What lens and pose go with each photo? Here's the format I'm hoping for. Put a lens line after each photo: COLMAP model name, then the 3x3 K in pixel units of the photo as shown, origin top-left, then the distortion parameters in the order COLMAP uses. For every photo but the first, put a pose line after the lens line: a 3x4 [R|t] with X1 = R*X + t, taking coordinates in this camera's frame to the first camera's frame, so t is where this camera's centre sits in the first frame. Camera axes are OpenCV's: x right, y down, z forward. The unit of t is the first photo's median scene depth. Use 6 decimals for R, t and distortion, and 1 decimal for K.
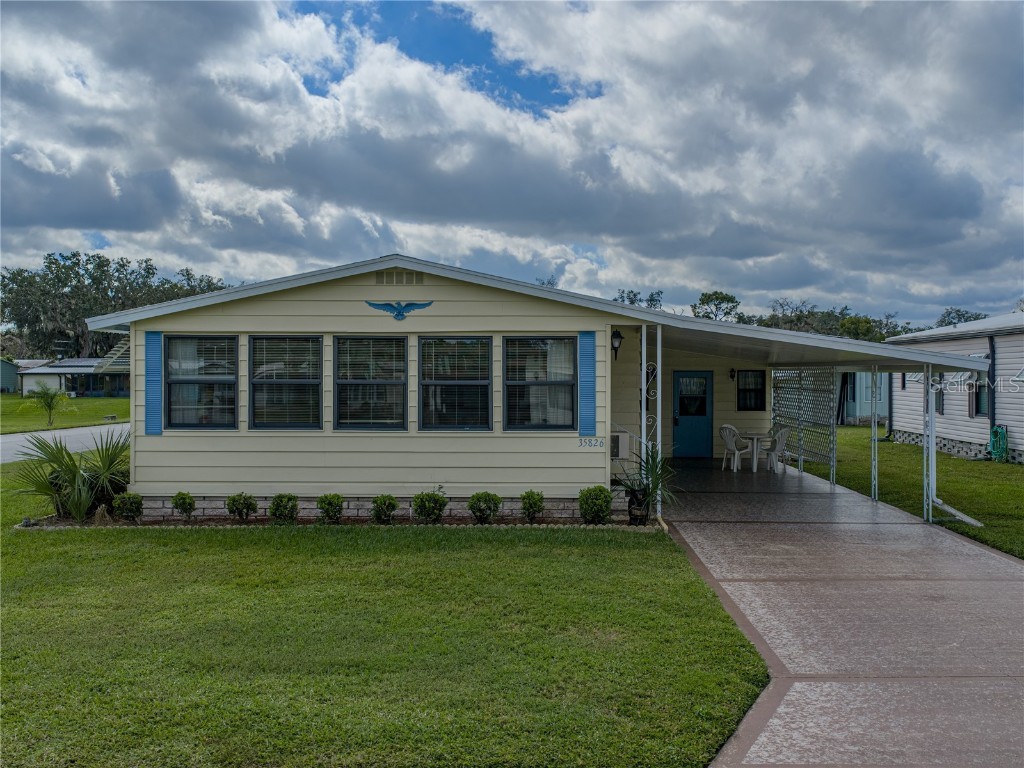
lens RADIAL K [[963.8, 0, 512.0], [0, 963.8, 384.0], [0, 0, 1]] dist [0.004420, -0.004871]
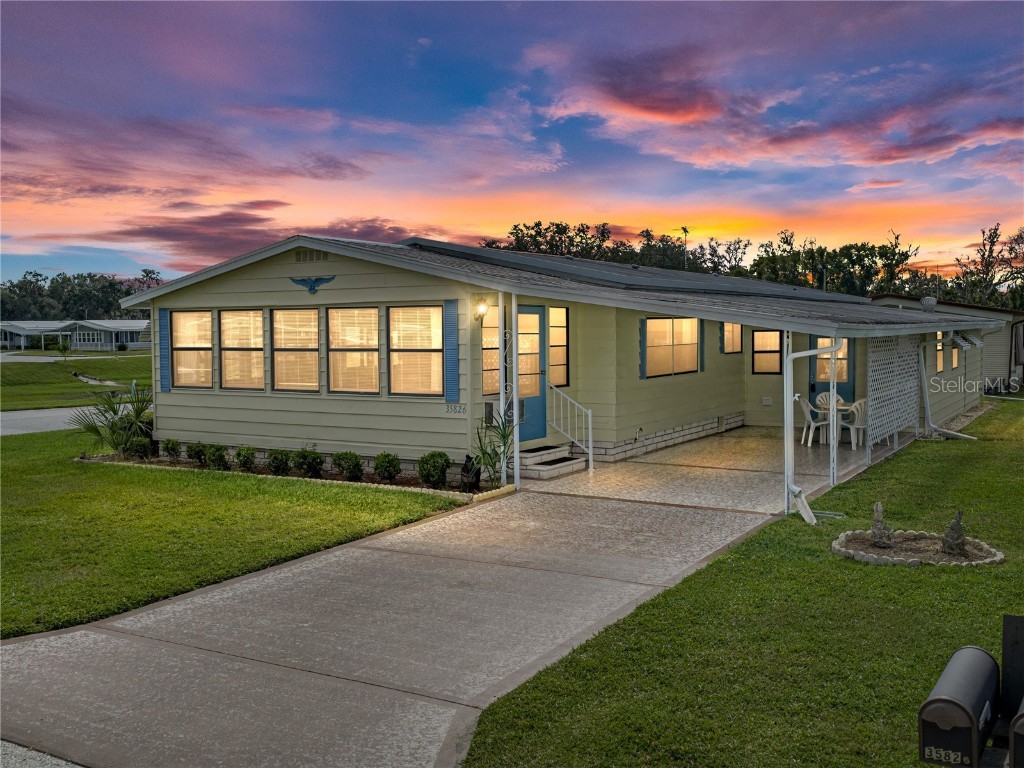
lens RADIAL K [[963.8, 0, 512.0], [0, 963.8, 384.0], [0, 0, 1]] dist [0.004420, -0.004871]
pose [[0.873065, 0.017521, -0.487289, 0.364915], [0.005146, 0.998967, 0.045139, -0.006559], [0.487577, -0.041917, 0.872073, 0.081374]]
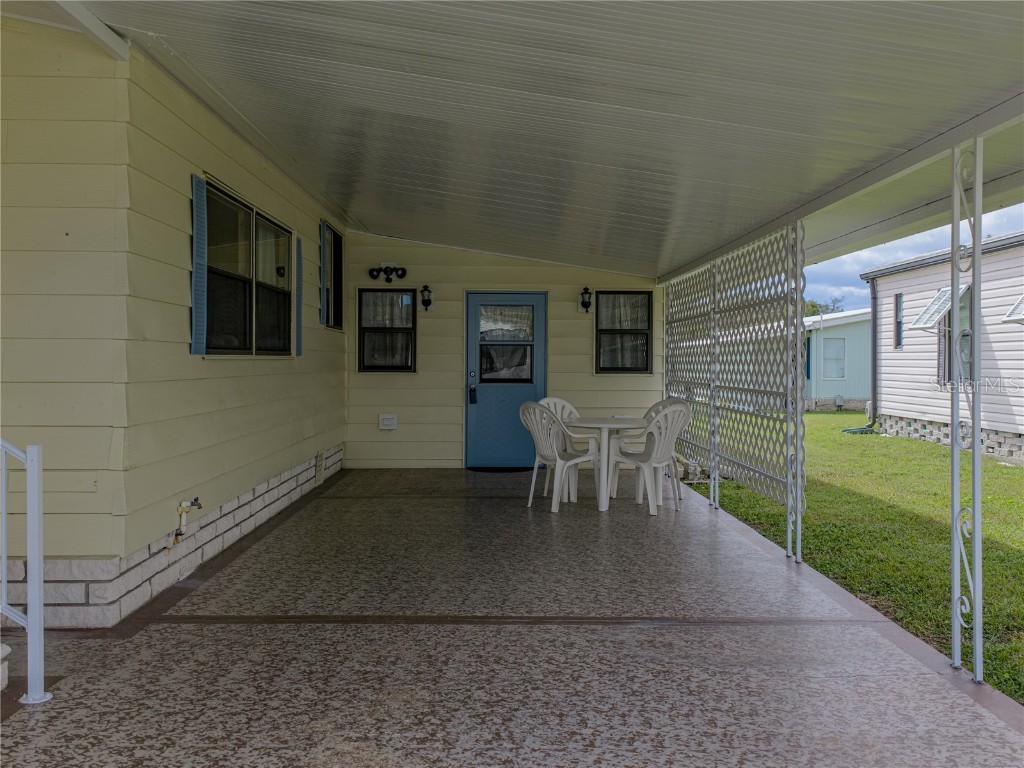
lens RADIAL K [[963.8, 0, 512.0], [0, 963.8, 384.0], [0, 0, 1]] dist [0.004420, -0.004871]
pose [[0.998540, 0.001114, 0.054000, 0.164717], [-0.001634, 0.999953, 0.009574, 0.028501], [-0.053987, -0.009648, 0.998495, 0.511528]]
